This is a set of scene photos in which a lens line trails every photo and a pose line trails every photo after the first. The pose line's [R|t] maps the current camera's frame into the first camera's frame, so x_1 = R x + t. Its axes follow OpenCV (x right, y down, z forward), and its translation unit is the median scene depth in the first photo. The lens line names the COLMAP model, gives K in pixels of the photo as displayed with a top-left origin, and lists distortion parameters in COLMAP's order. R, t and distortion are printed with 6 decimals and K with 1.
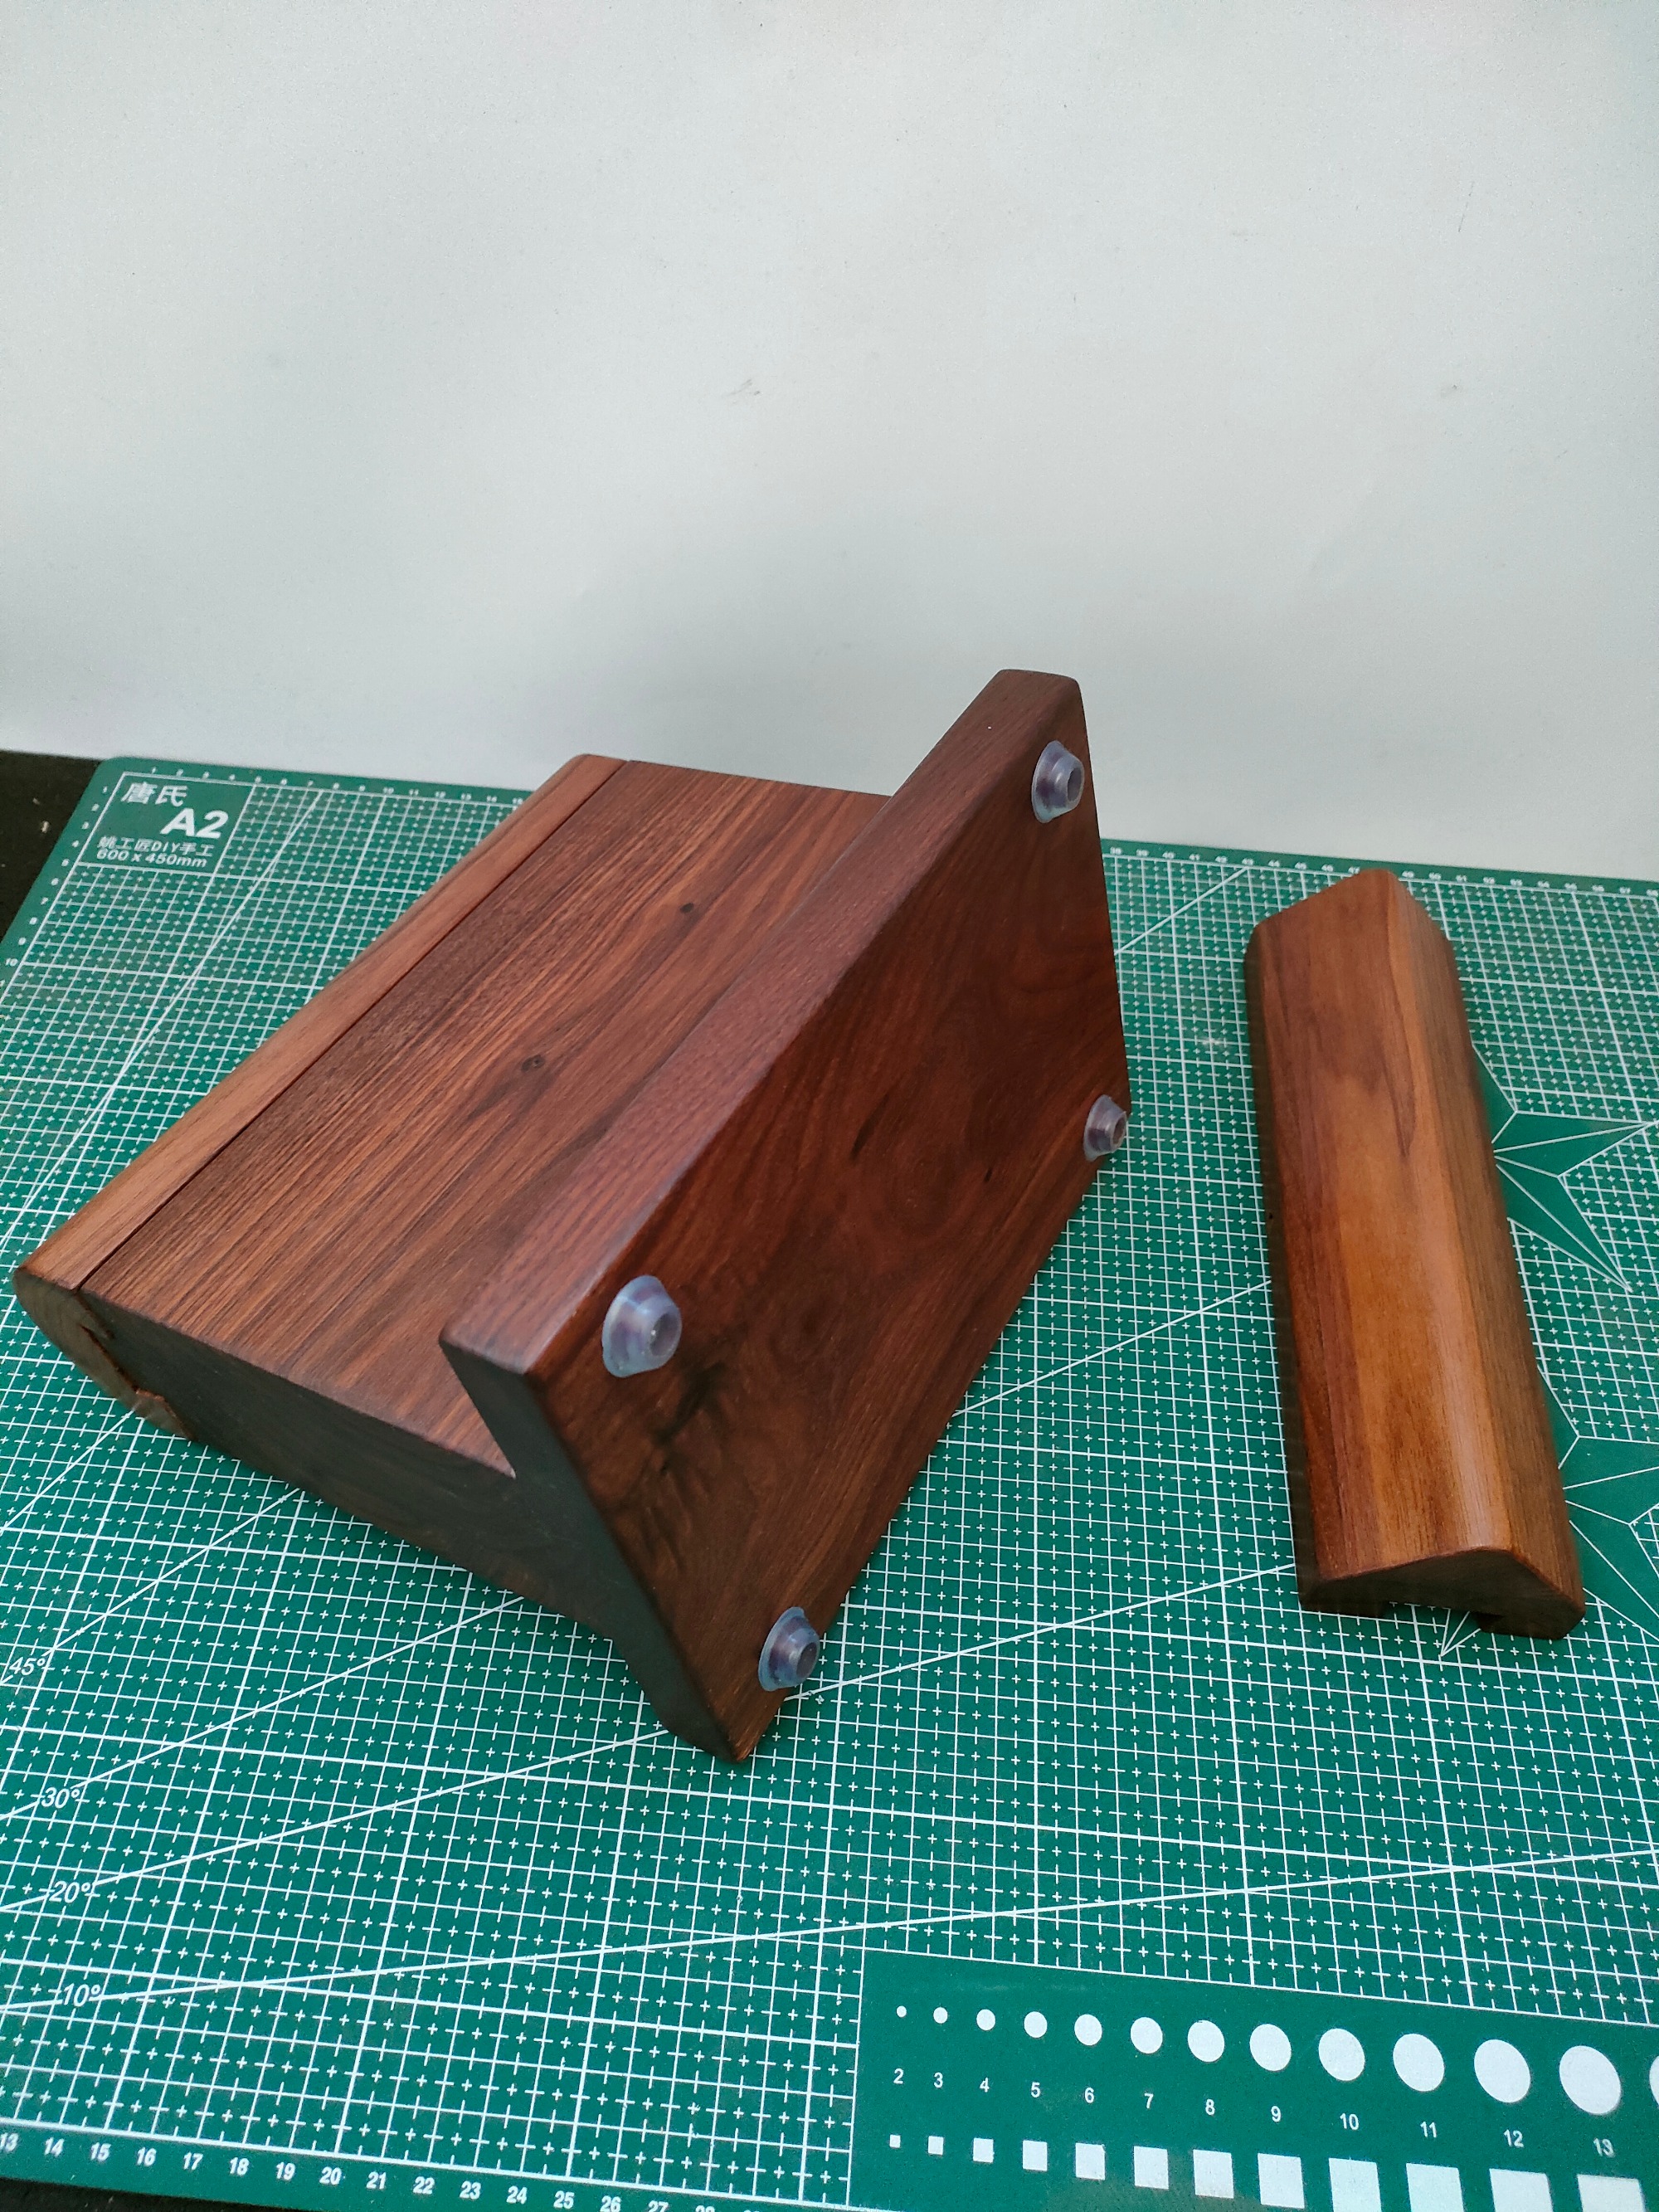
lens RADIAL K [[1642.3, 0, 829.5], [0, 1642.3, 1106.0], [0, 0, 1]] dist [0.038927, -0.001836]
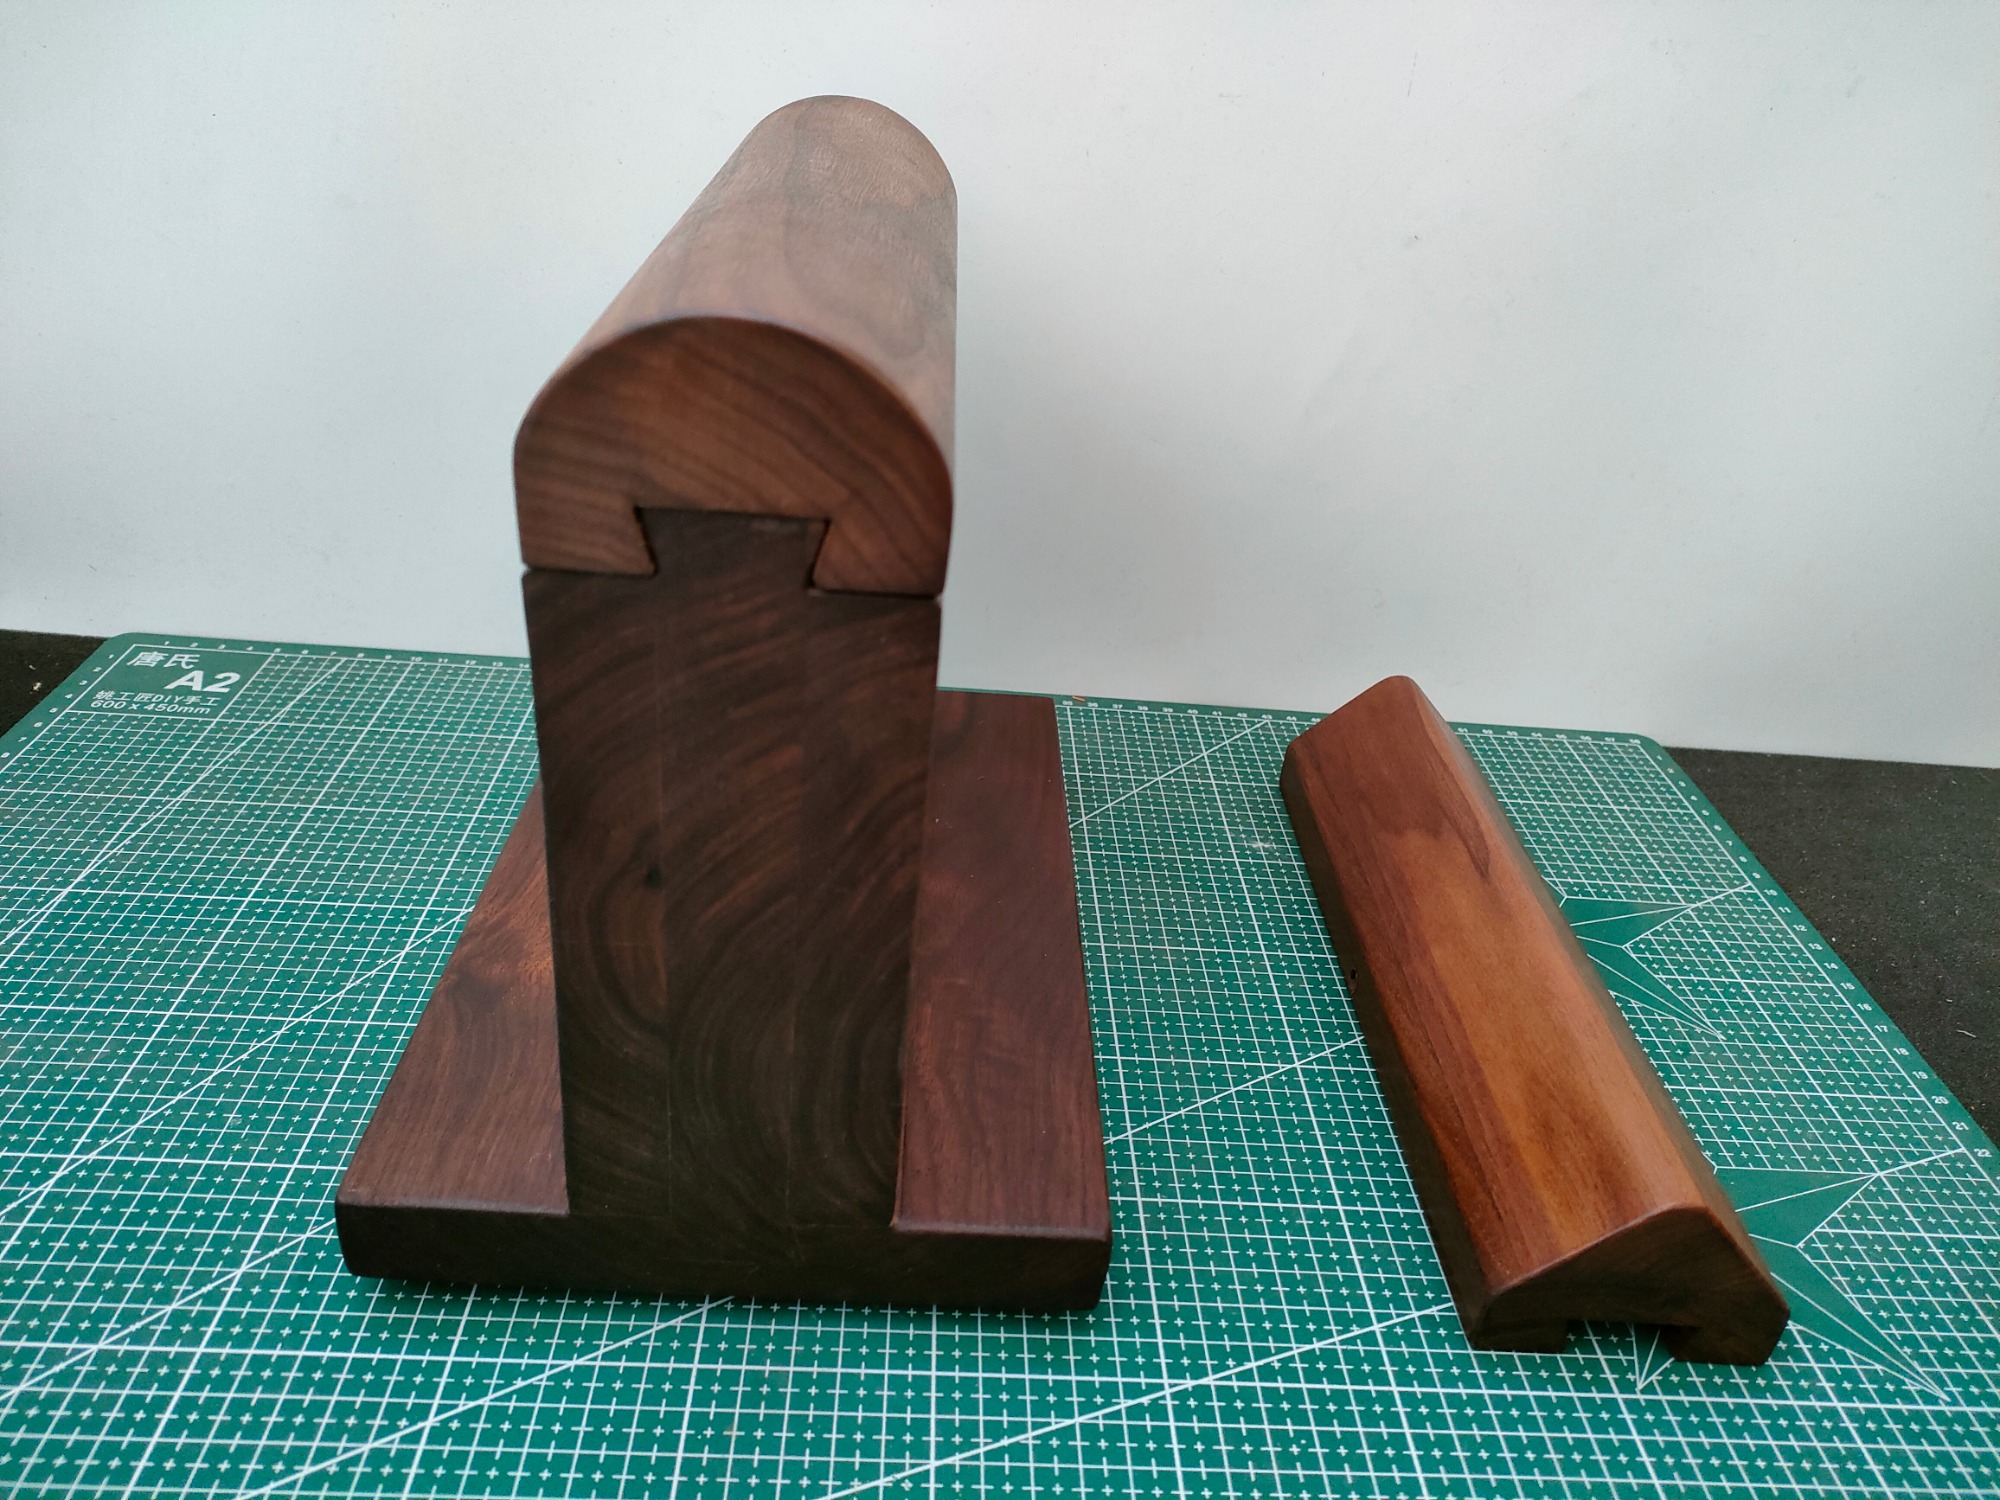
lens RADIAL K [[1481.3, 0, 1000.0], [0, 1481.3, 750.0], [0, 0, 1]] dist [0.073107, -0.115494]
pose [[0.991952, -0.005549, 0.126492, -0.043780], [0.050404, 0.933768, -0.354312, 0.255235], [-0.116148, 0.357836, 0.926533, 0.194654]]
